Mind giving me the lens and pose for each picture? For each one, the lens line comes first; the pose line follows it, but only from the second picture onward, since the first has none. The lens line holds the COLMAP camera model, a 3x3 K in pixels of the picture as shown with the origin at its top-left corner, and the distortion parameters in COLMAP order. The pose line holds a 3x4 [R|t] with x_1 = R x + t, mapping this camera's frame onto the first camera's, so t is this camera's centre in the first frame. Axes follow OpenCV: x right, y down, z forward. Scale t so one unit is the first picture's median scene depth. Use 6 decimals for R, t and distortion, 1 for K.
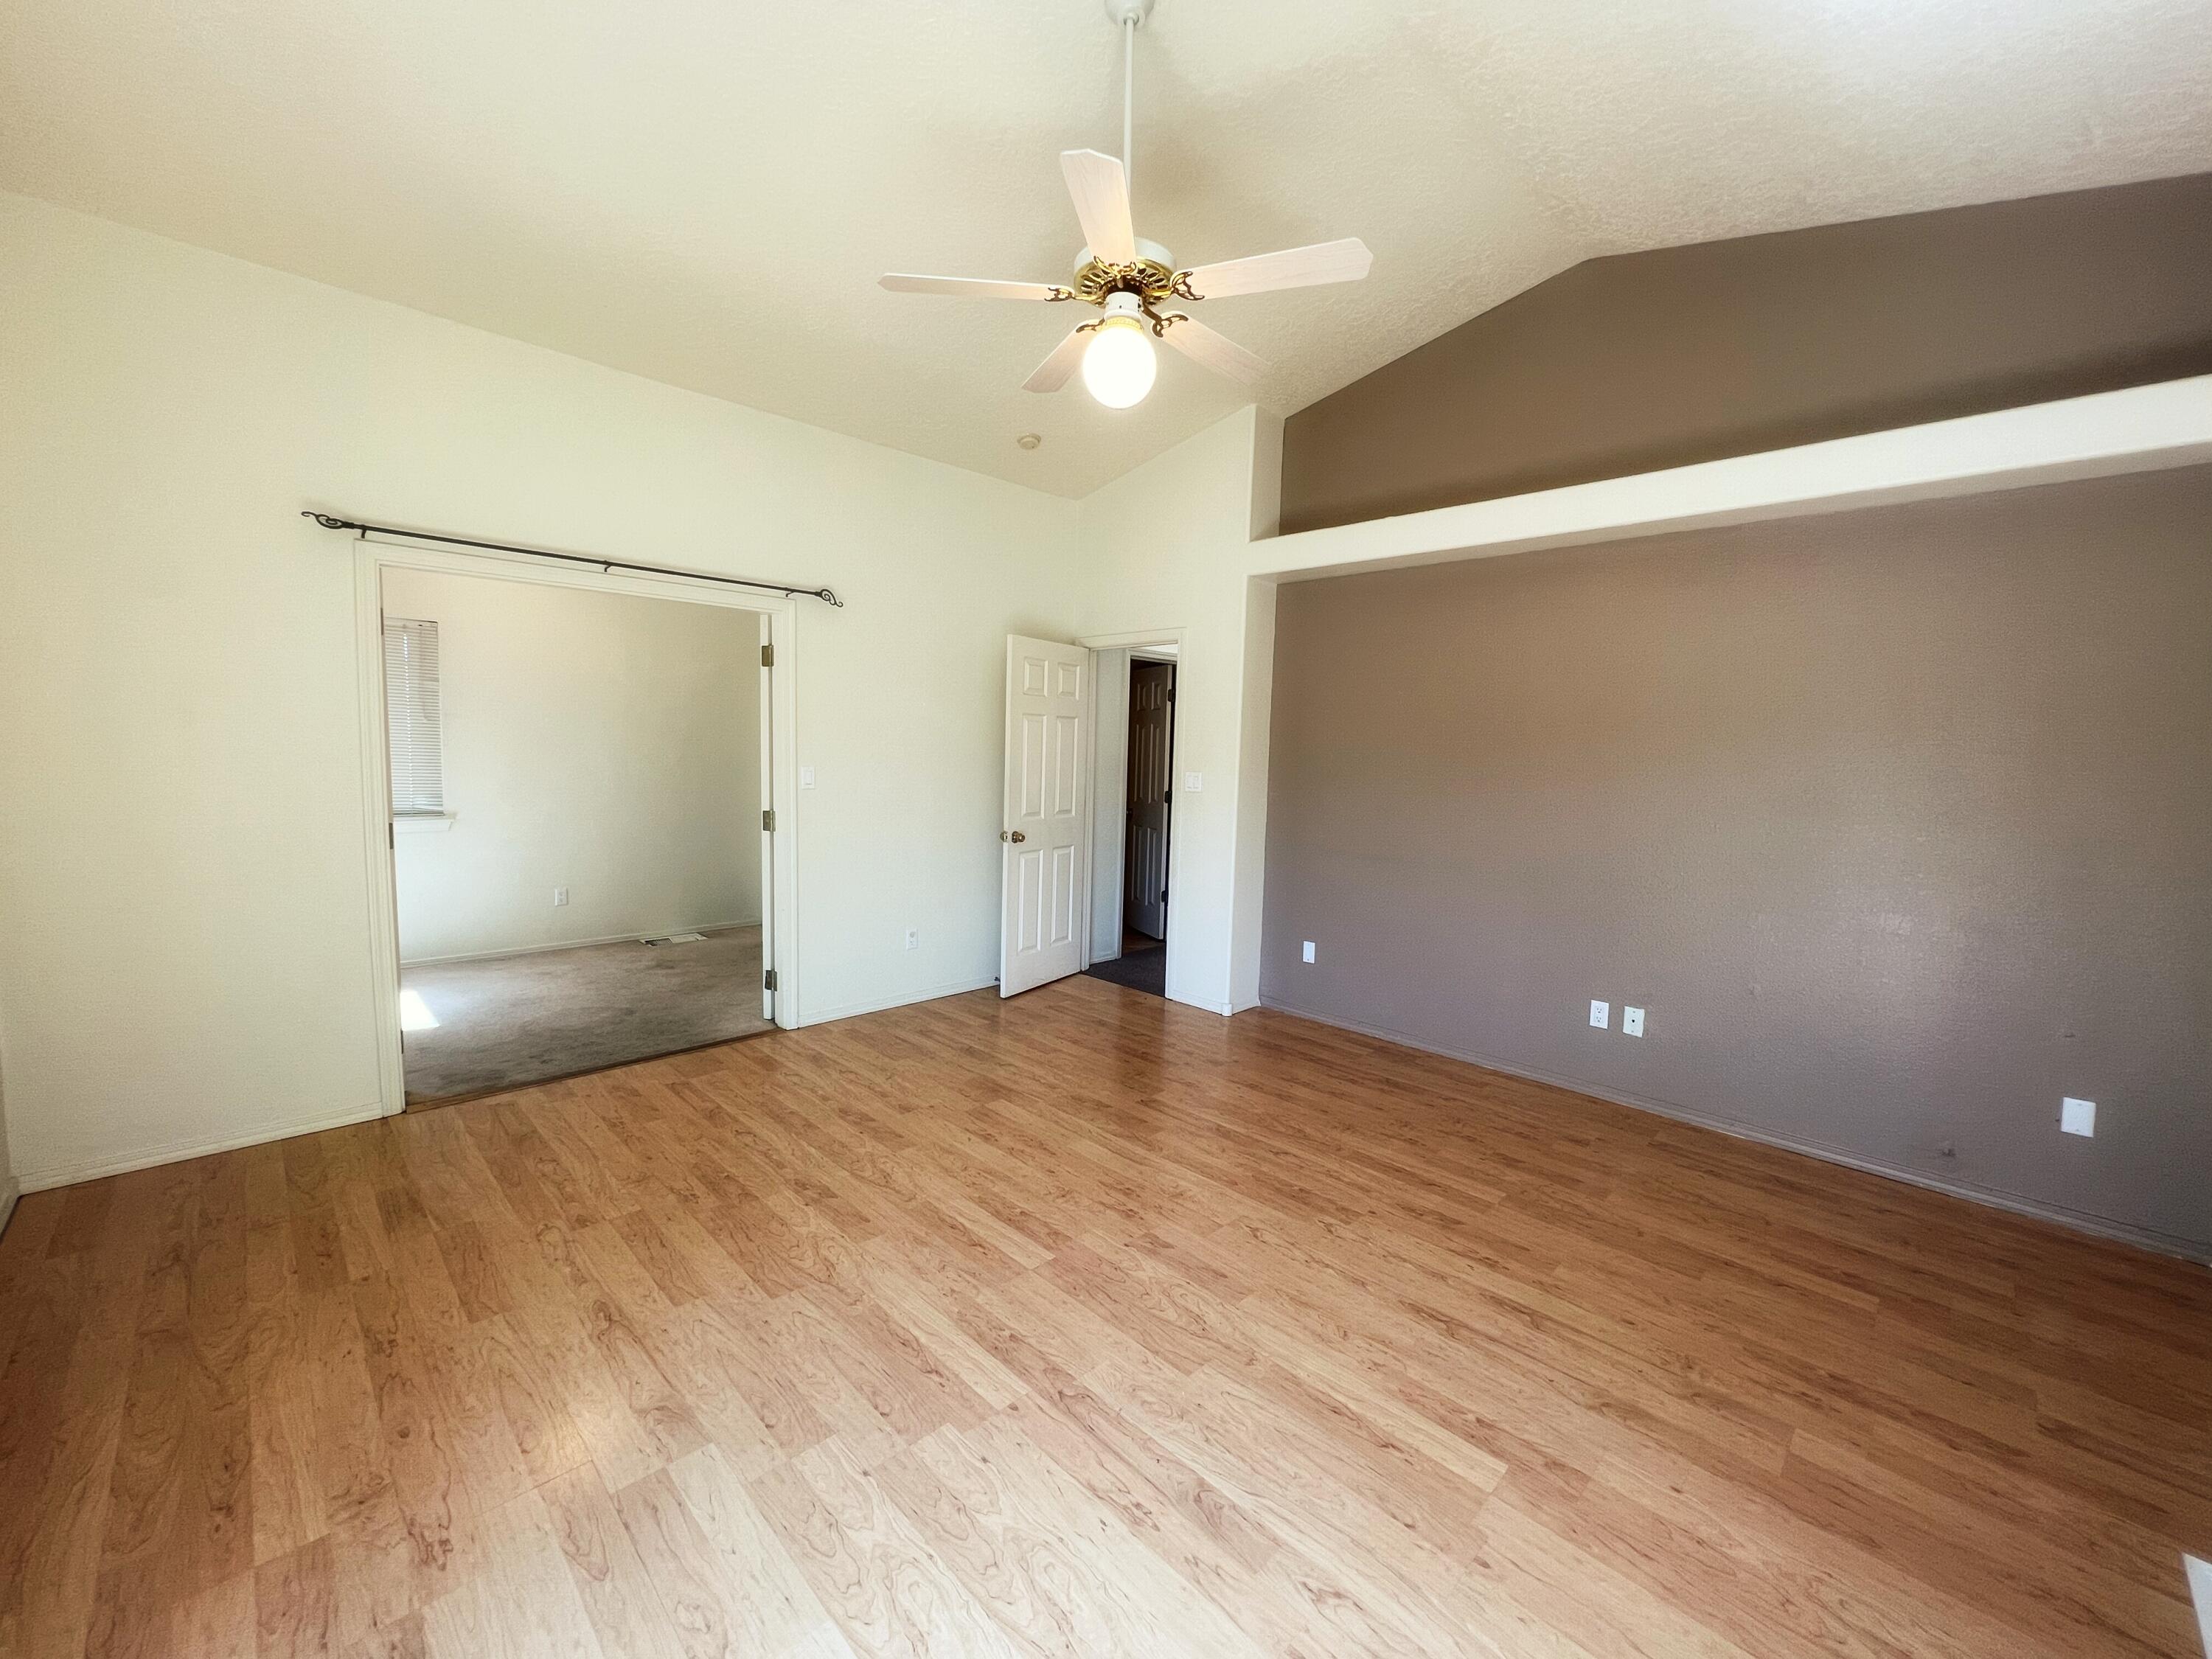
lens RADIAL K [[885.4, 0, 1096.8], [0, 885.4, 827.2], [0, 0, 1]] dist [-0.000399, 0.000164]
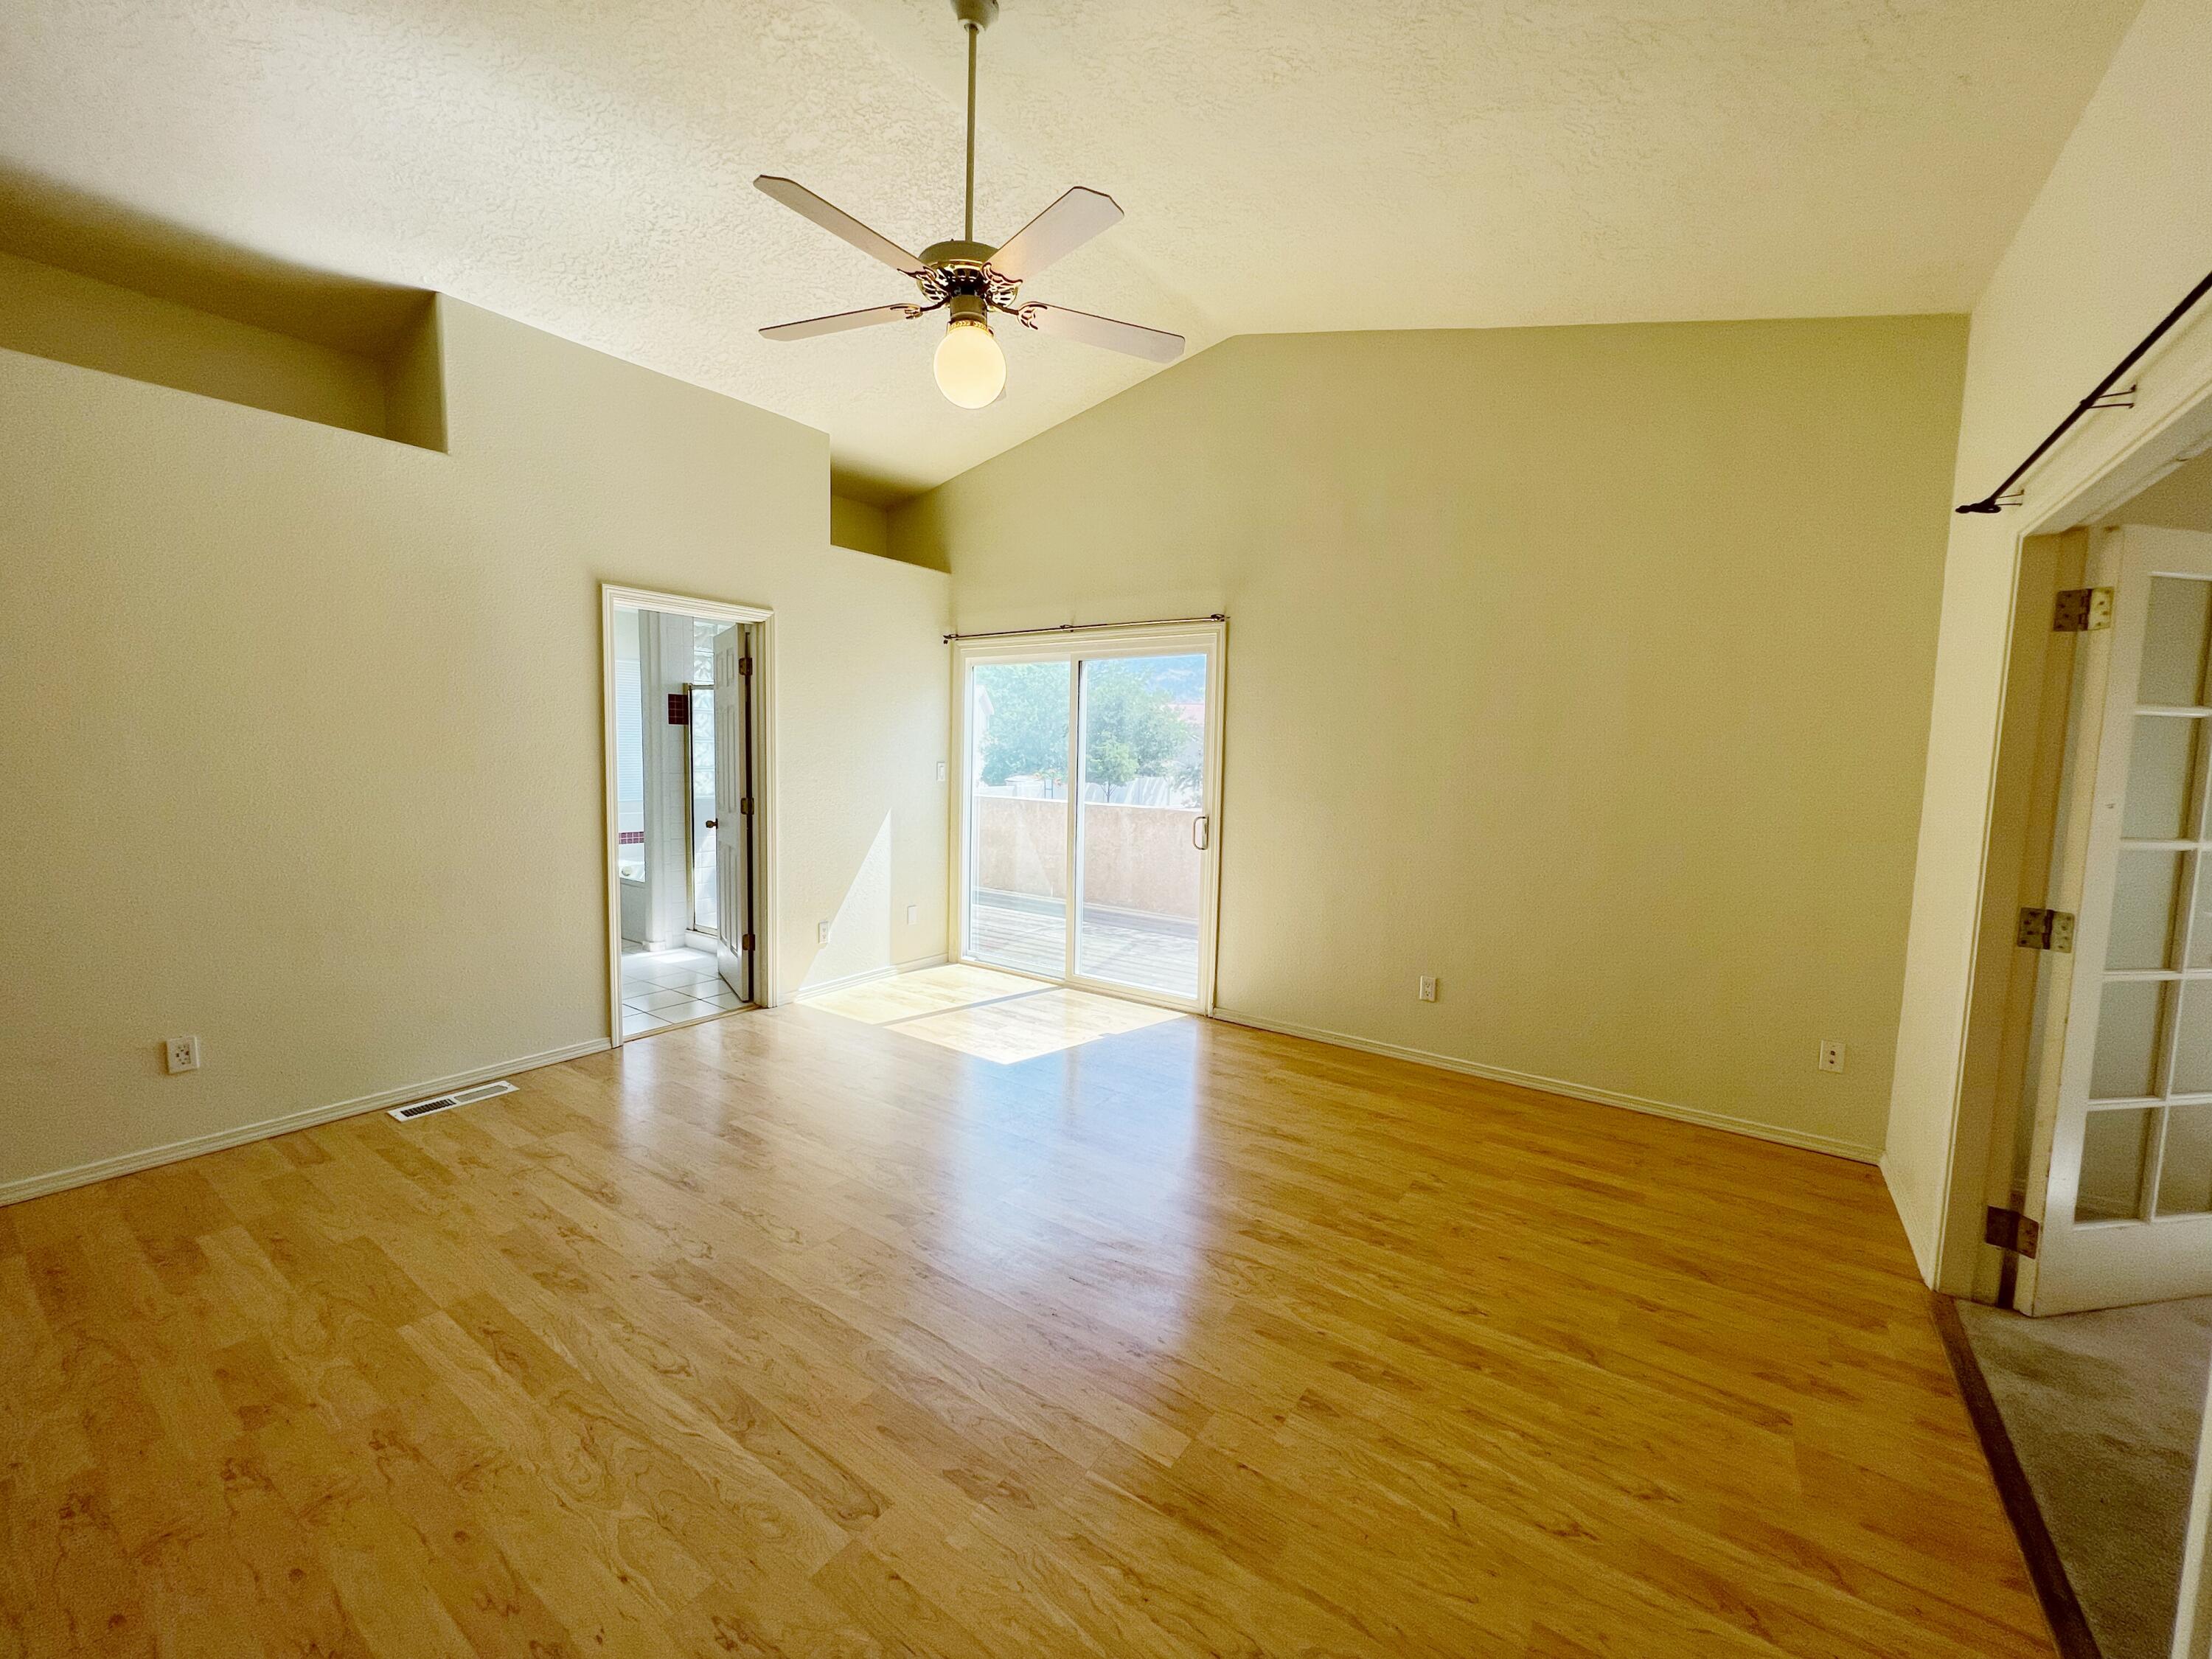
lens RADIAL K [[885.4, 0, 1104.7], [0, 885.4, 820.2], [0, 0, 1]] dist [-0.000399, 0.000164]
pose [[-0.981353, -0.033203, -0.189325, 0.039605], [-0.065449, 0.983832, 0.166708, -0.151537], [0.180729, 0.175990, -0.967659, 1.658951]]
